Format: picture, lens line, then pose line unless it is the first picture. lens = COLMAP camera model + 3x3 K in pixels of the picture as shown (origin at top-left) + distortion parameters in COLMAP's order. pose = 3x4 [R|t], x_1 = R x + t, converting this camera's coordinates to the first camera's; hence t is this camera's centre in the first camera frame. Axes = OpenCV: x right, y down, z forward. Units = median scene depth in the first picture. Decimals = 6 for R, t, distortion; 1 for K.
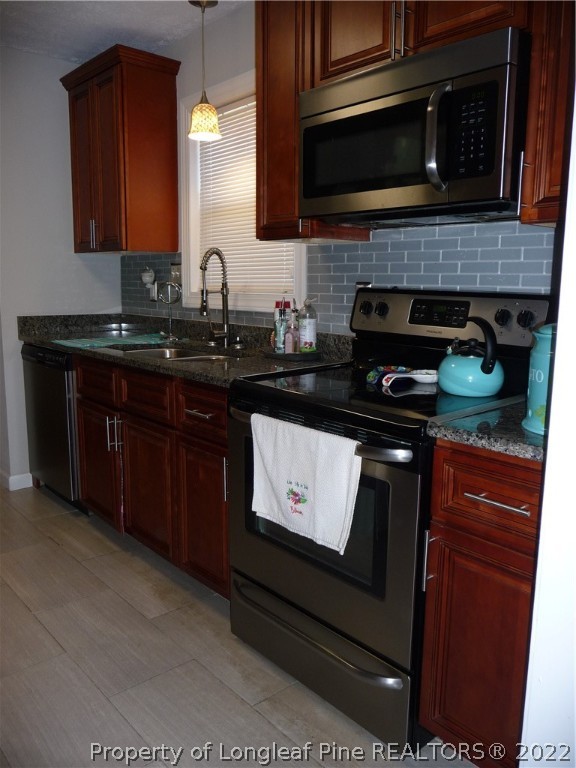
lens RADIAL K [[636.8, 0, 284.7], [0, 636.8, 385.2], [0, 0, 1]] dist [-0.043155, 0.046598]
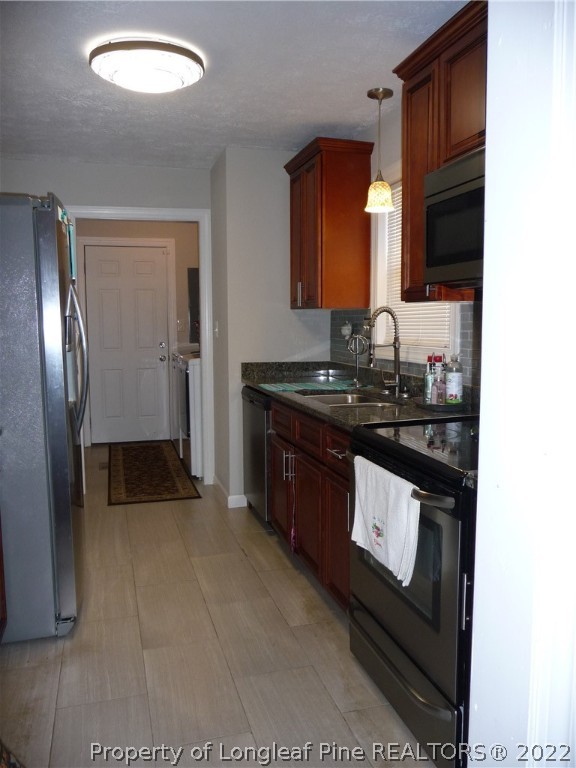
lens RADIAL K [[636.8, 0, 286.2], [0, 636.8, 384.6], [0, 0, 1]] dist [-0.043155, 0.046598]
pose [[0.907169, 0.030979, -0.419624, 0.216013], [-0.058392, 0.996905, -0.052638, -0.010882], [0.416694, 0.072254, 0.906171, -0.078667]]
